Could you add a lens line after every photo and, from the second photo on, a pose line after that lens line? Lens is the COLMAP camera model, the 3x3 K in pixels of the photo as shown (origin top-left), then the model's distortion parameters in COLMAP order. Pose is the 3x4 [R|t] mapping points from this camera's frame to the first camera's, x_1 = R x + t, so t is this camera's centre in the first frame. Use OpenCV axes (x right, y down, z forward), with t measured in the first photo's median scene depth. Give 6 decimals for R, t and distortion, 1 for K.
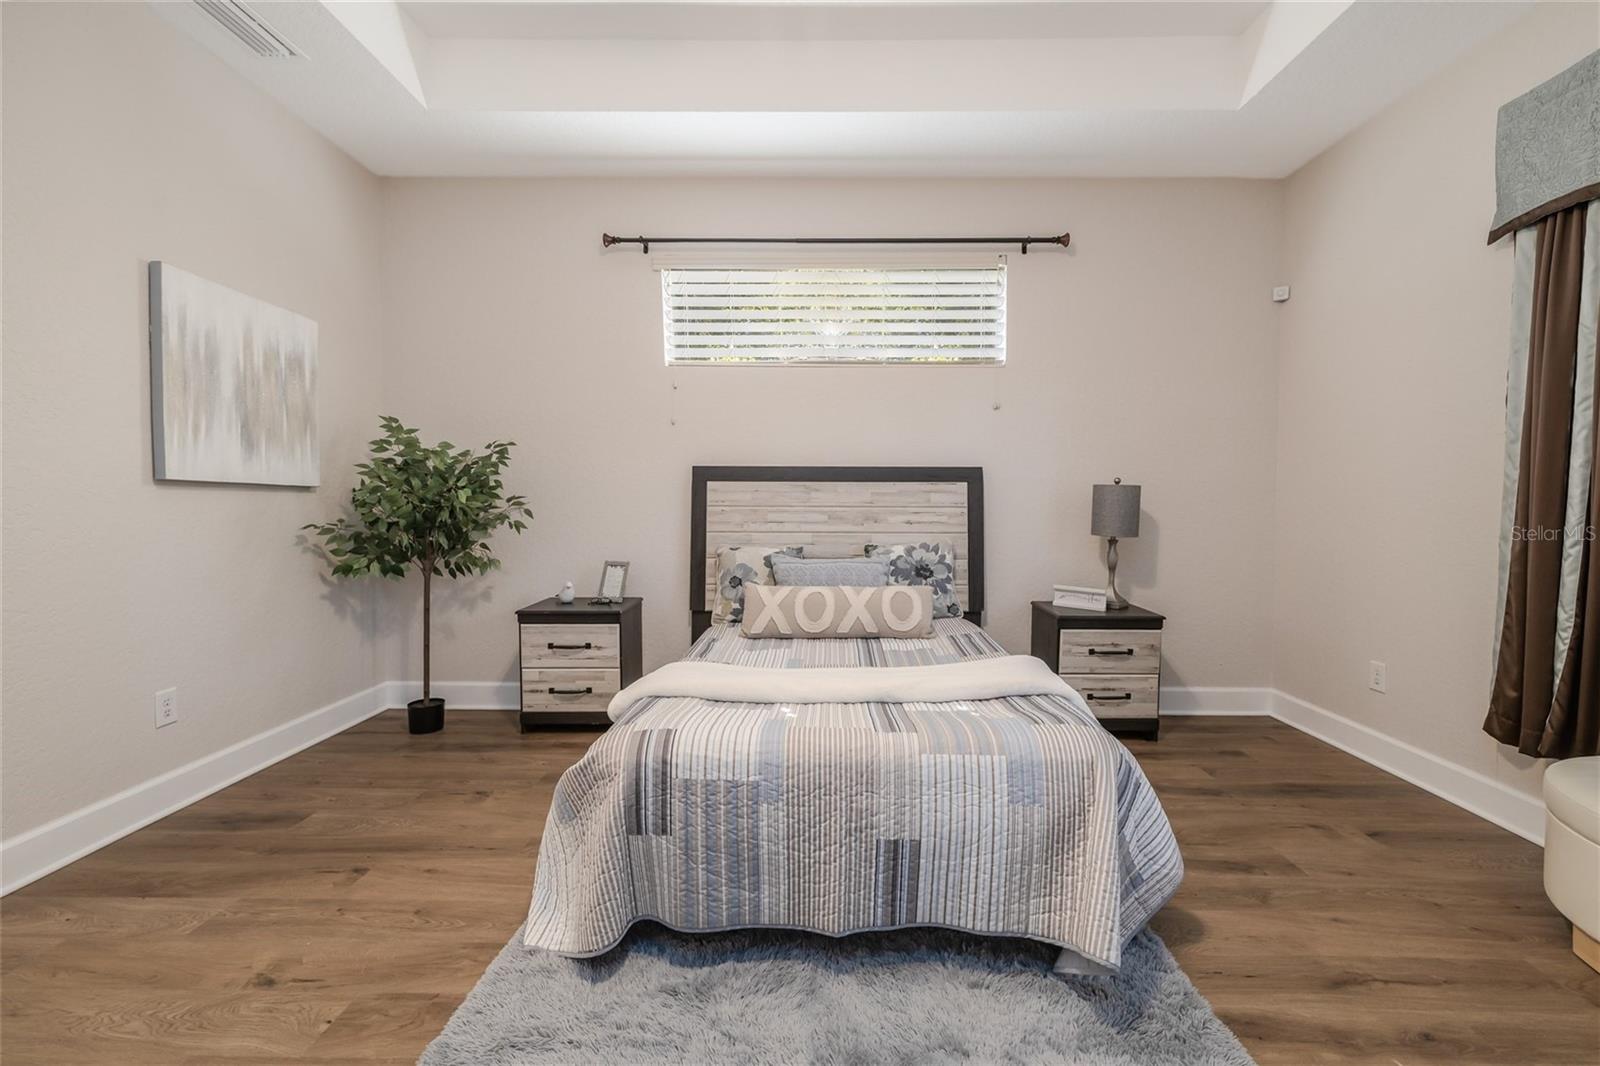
lens RADIAL K [[675.1, 0, 800.0], [0, 675.1, 533.0], [0, 0, 1]] dist [0.000545, 0.000324]
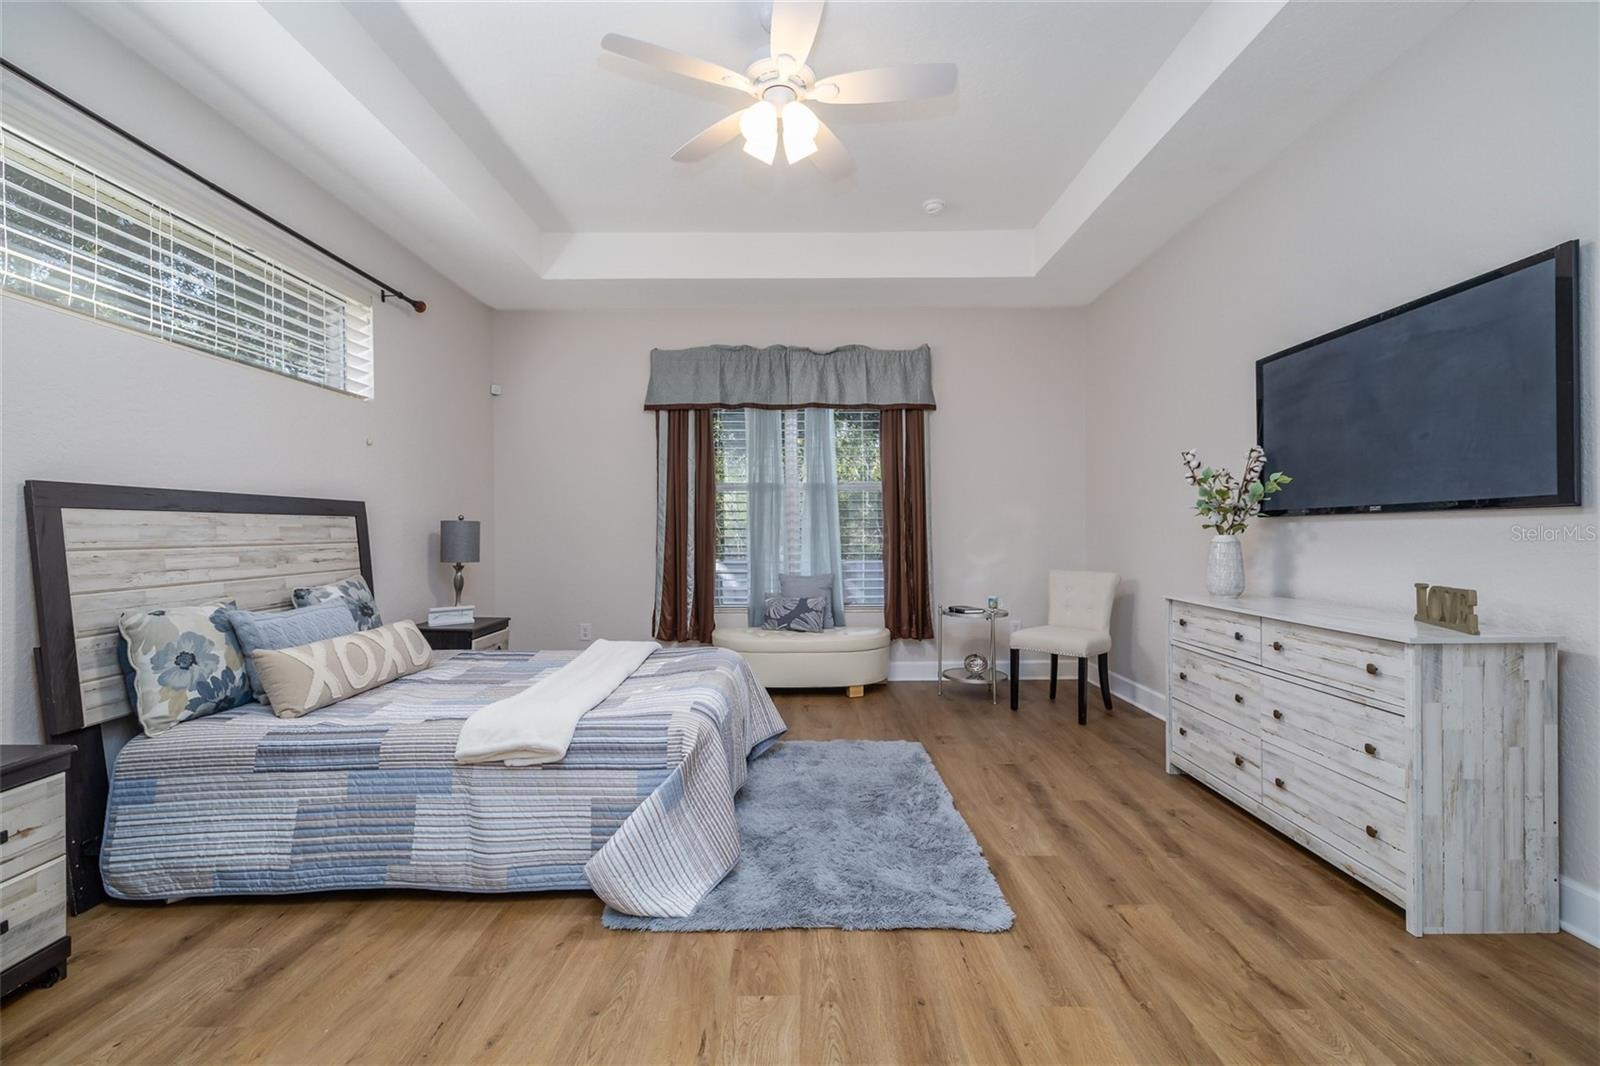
lens RADIAL K [[675.1, 0, 800.0], [0, 675.1, 533.0], [0, 0, 1]] dist [0.000545, 0.000324]
pose [[0.000816, -0.010128, 0.999948, -0.726458], [0.049427, 0.998727, 0.010075, -0.029555], [-0.998777, 0.049416, 0.001316, 0.360379]]
